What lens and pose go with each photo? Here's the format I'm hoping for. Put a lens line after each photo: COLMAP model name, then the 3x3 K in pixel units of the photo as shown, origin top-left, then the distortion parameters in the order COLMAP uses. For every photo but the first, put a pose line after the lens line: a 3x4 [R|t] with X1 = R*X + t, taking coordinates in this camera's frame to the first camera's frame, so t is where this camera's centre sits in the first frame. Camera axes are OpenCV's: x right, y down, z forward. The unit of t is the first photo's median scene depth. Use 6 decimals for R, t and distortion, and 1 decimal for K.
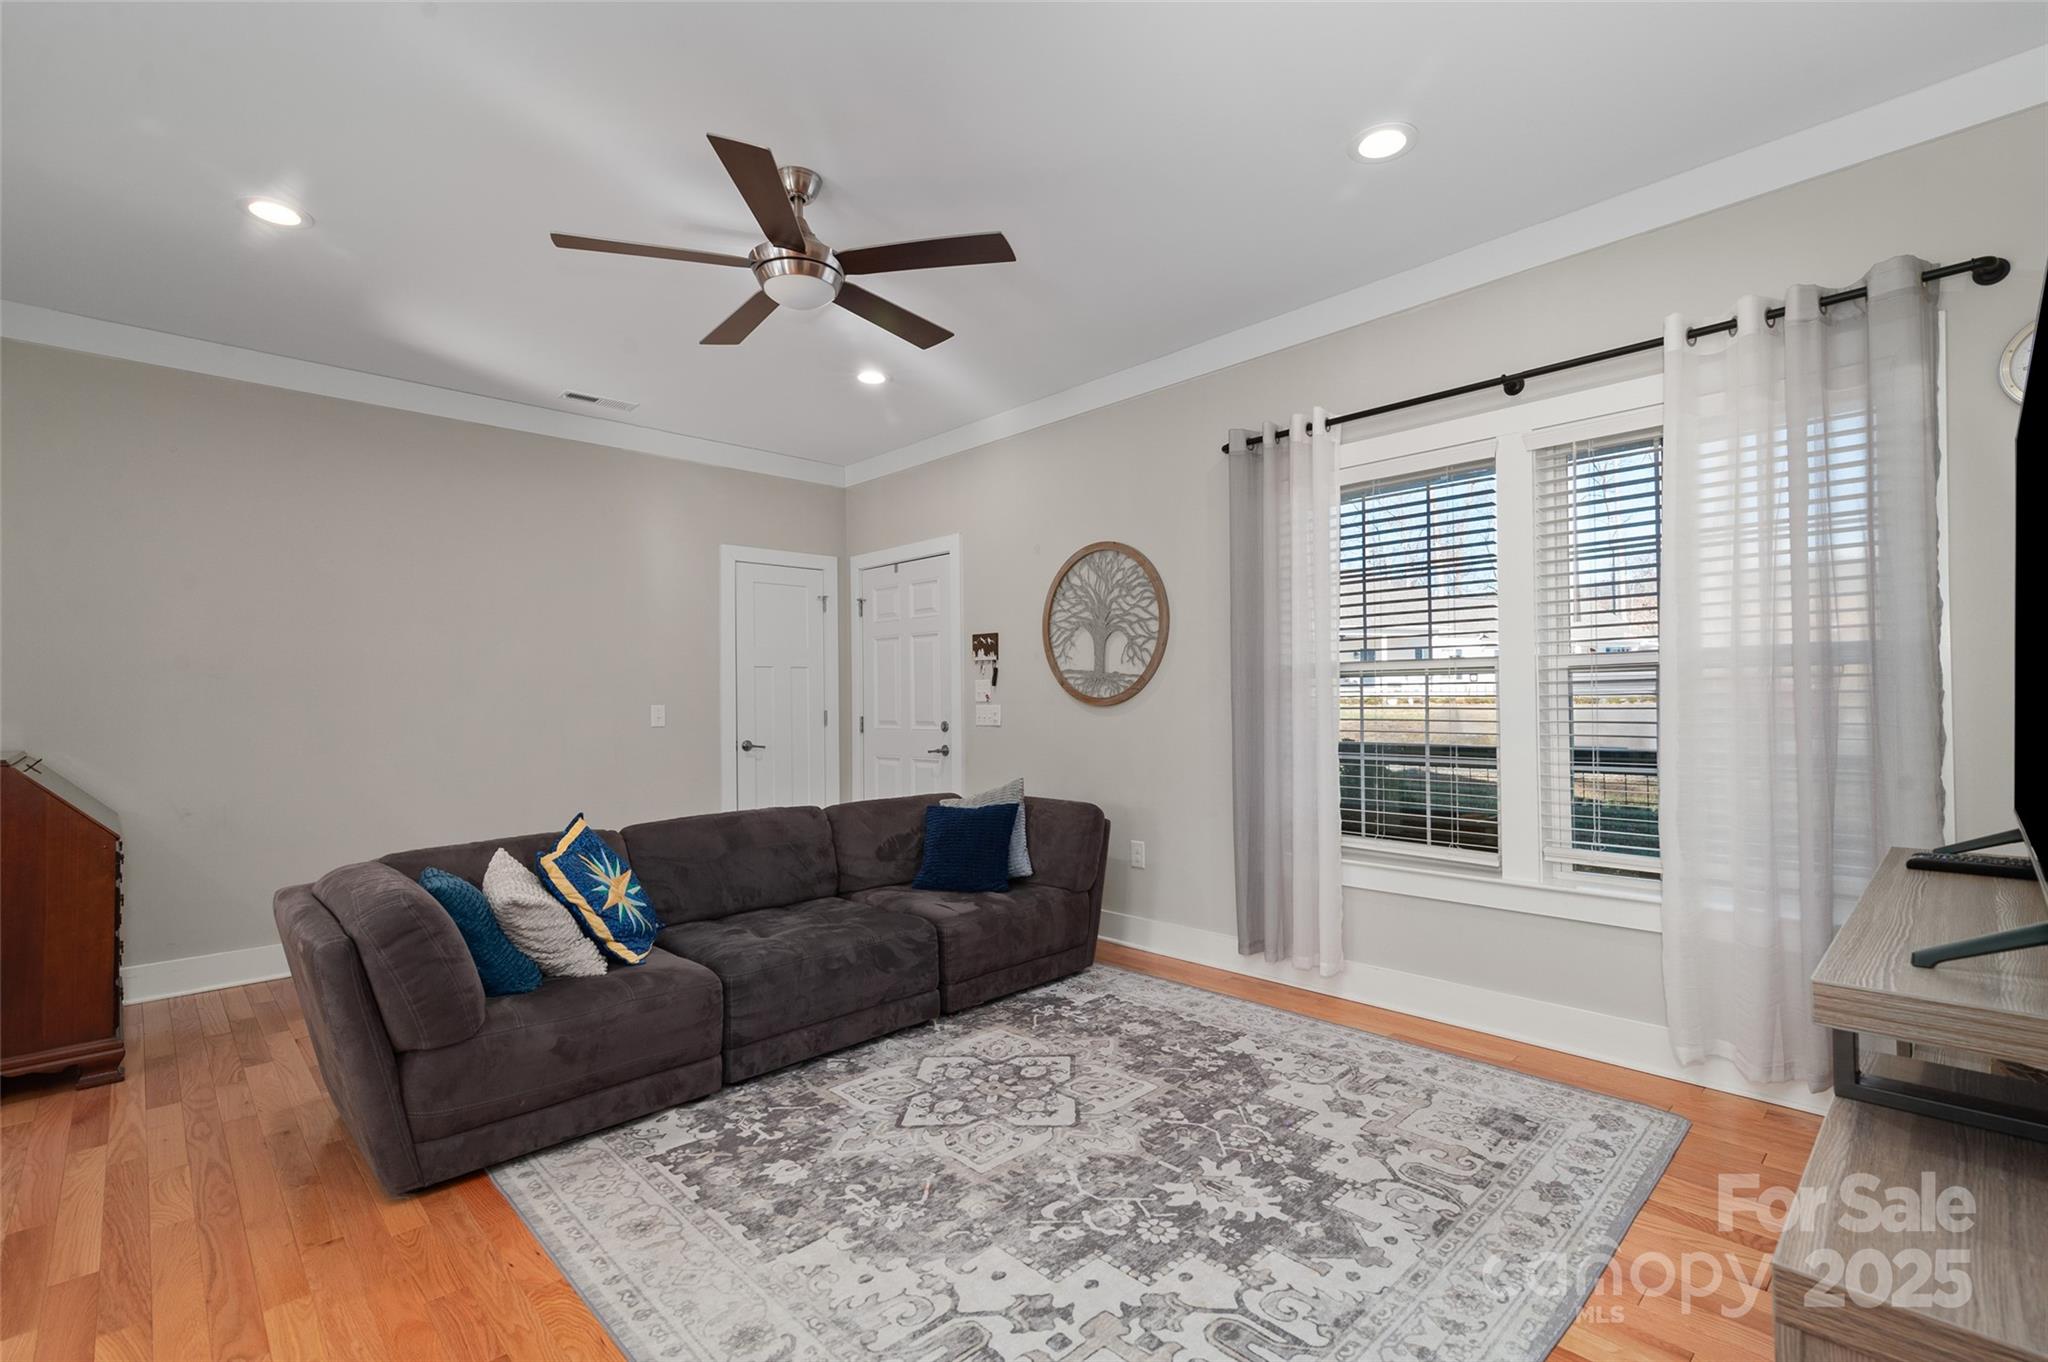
lens RADIAL K [[916.3, 0, 1024.7], [0, 916.3, 695.1], [0, 0, 1]] dist [0.014596, -0.000261]
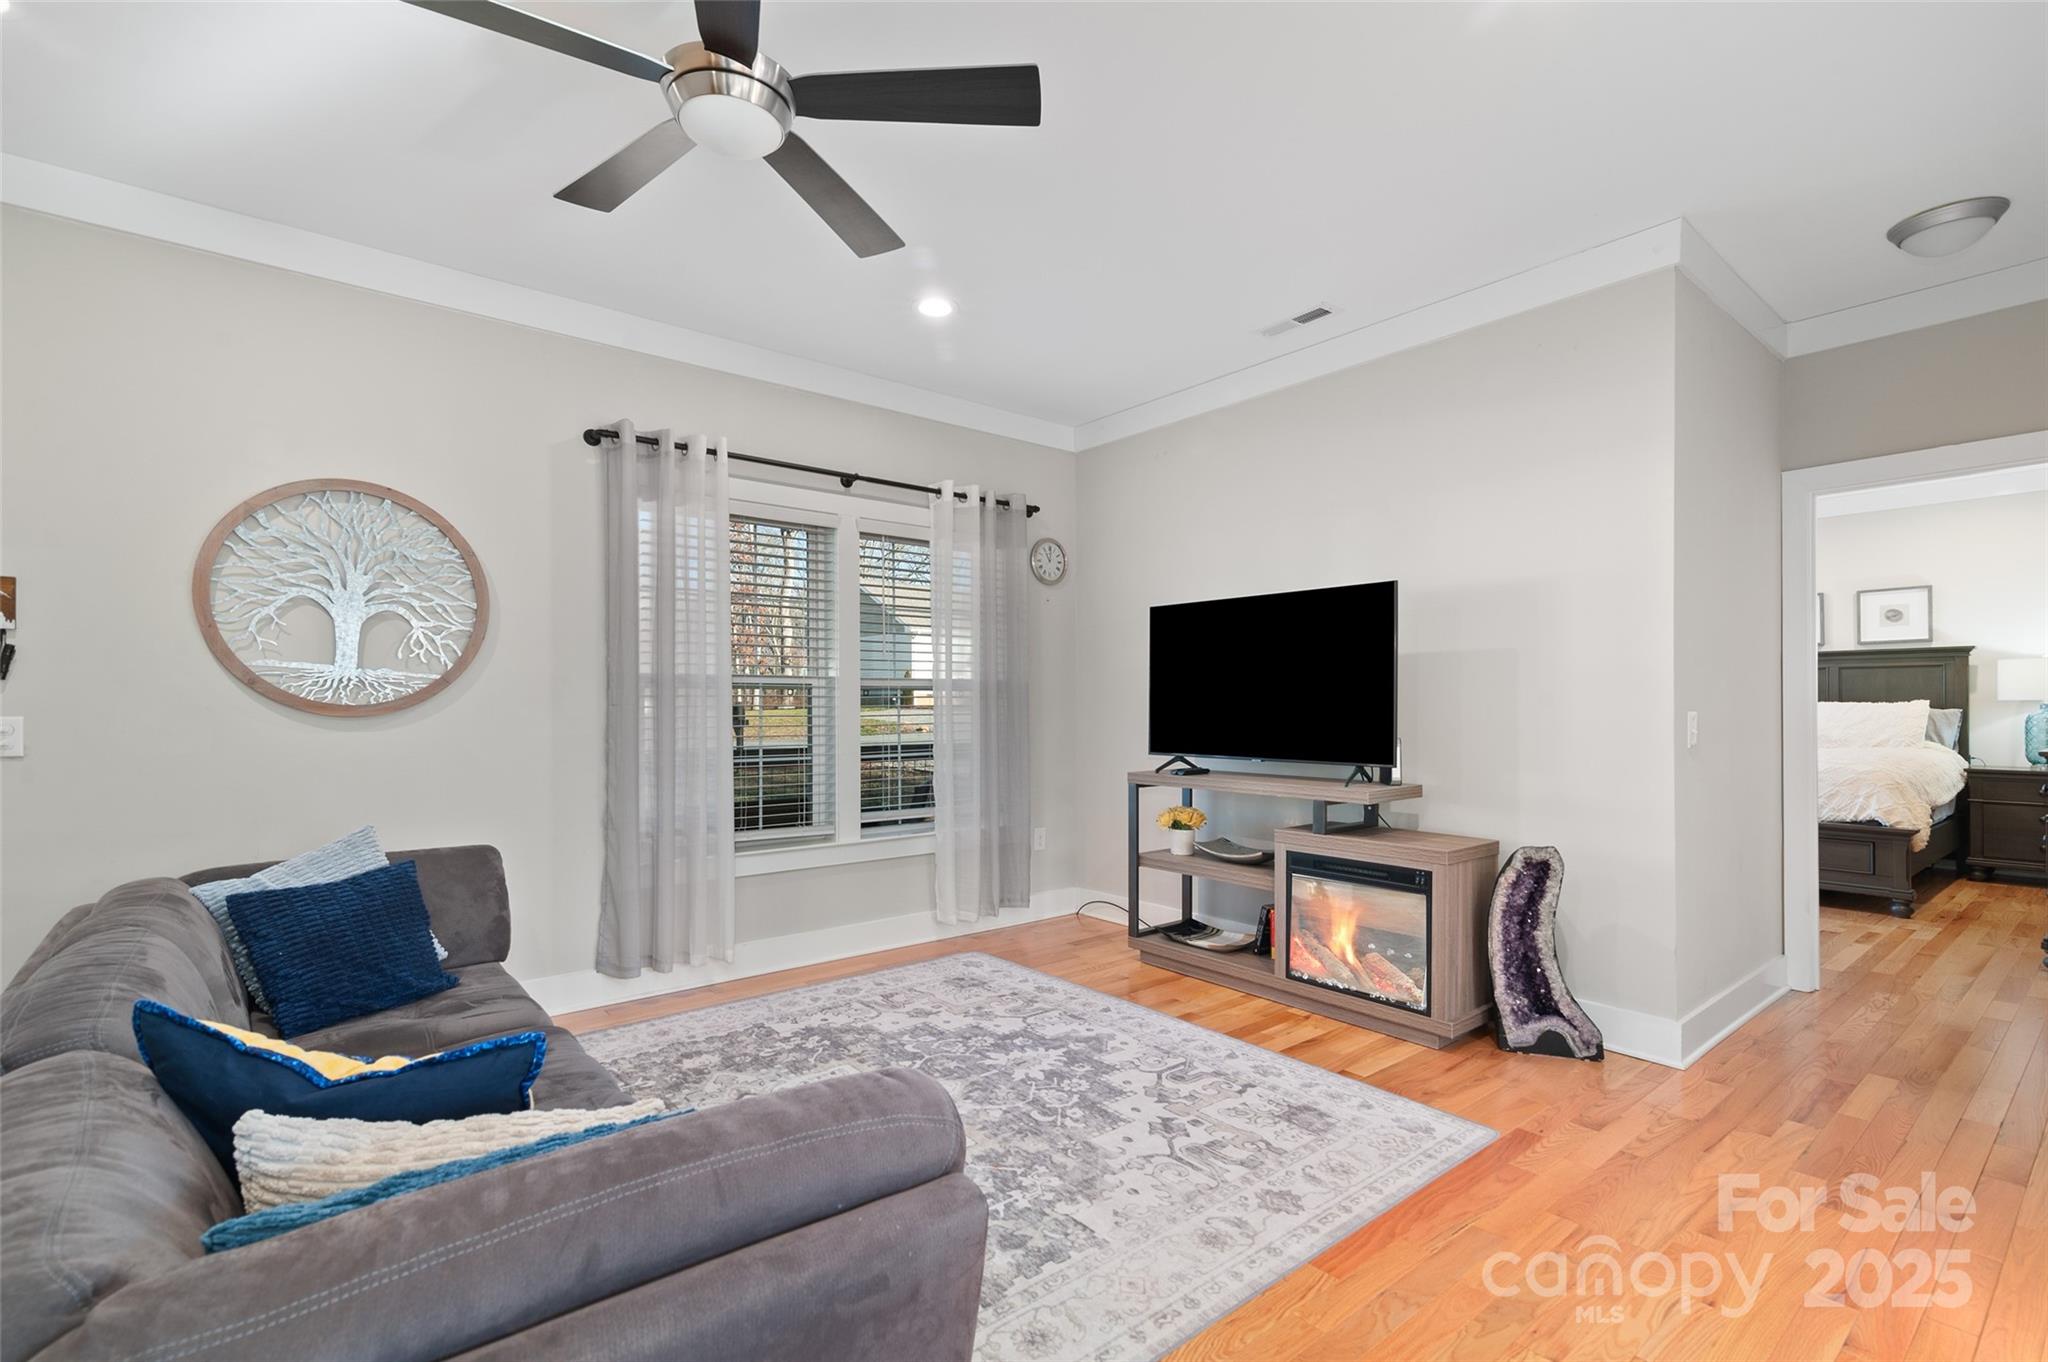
lens RADIAL K [[930.4, 0, 1016.9], [0, 930.4, 722.6], [0, 0, 1]] dist [0.002448, 0.000107]
pose [[0.087816, -0.007045, 0.996112, -0.936876], [-0.000503, 0.999975, 0.007116, 0.016076], [-0.996137, -0.001126, 0.087811, 0.713962]]
